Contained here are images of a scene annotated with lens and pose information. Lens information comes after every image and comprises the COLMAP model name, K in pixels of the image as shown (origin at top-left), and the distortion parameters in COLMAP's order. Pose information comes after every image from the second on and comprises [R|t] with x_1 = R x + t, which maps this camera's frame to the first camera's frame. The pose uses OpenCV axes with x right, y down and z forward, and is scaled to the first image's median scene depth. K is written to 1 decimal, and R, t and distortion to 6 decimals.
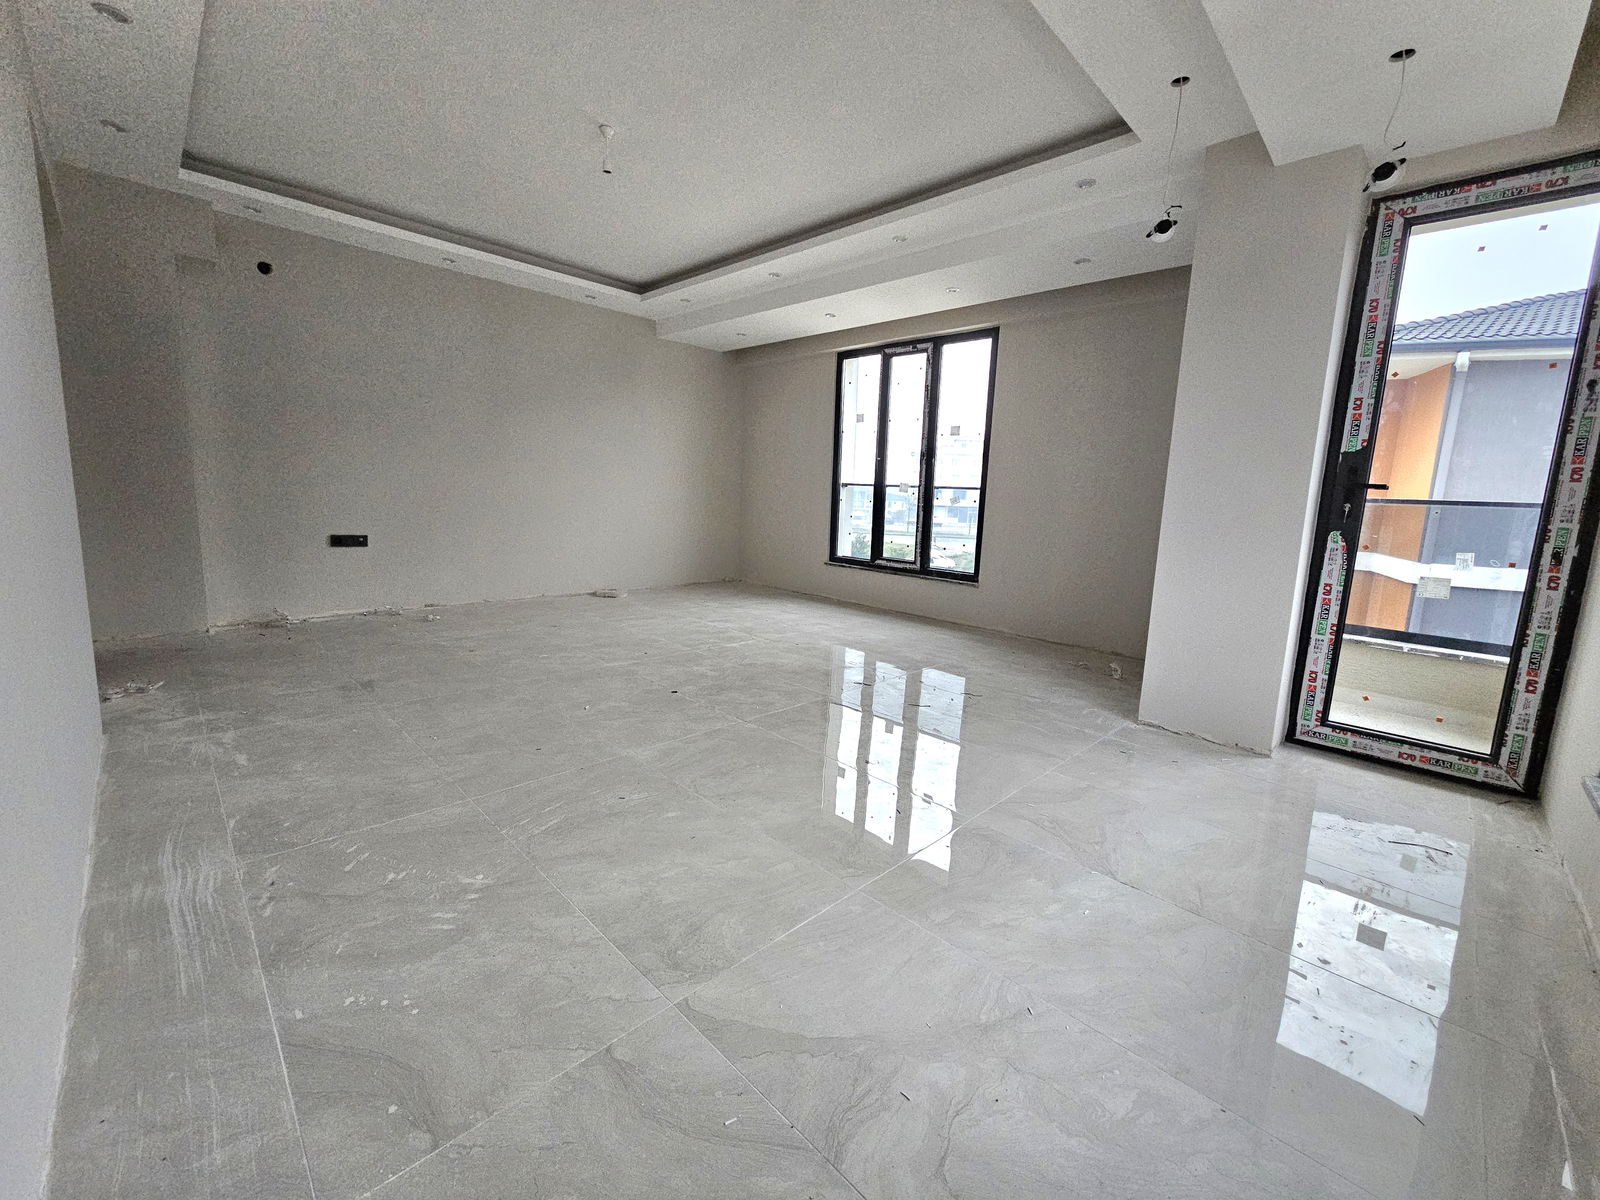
lens RADIAL K [[643.5, 0, 797.3], [0, 643.5, 586.0], [0, 0, 1]] dist [-0.002460, -0.000085]
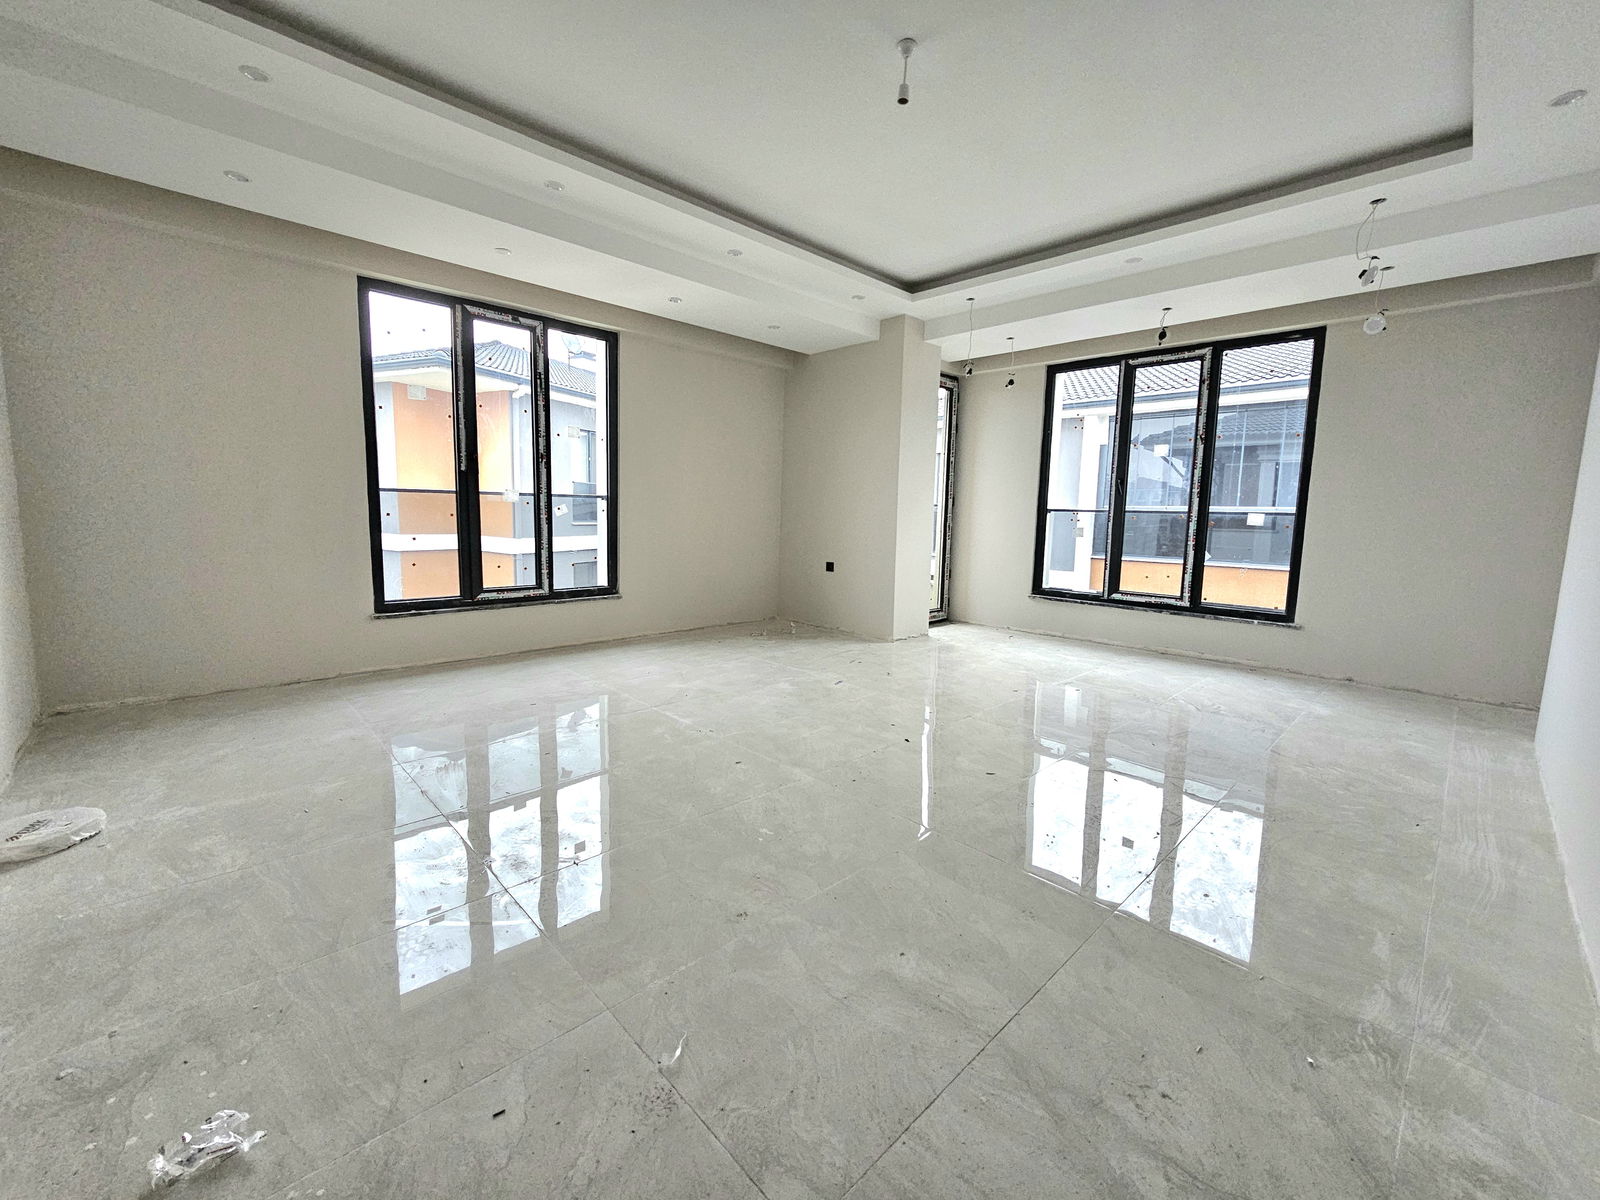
lens RADIAL K [[643.5, 0, 797.3], [0, 643.5, 586.0], [0, 0, 1]] dist [-0.002460, -0.000085]
pose [[0.031716, -0.155617, 0.987308, -0.649809], [0.126620, 0.980472, 0.150472, -0.125686], [-0.991444, 0.120241, 0.050801, 0.664839]]
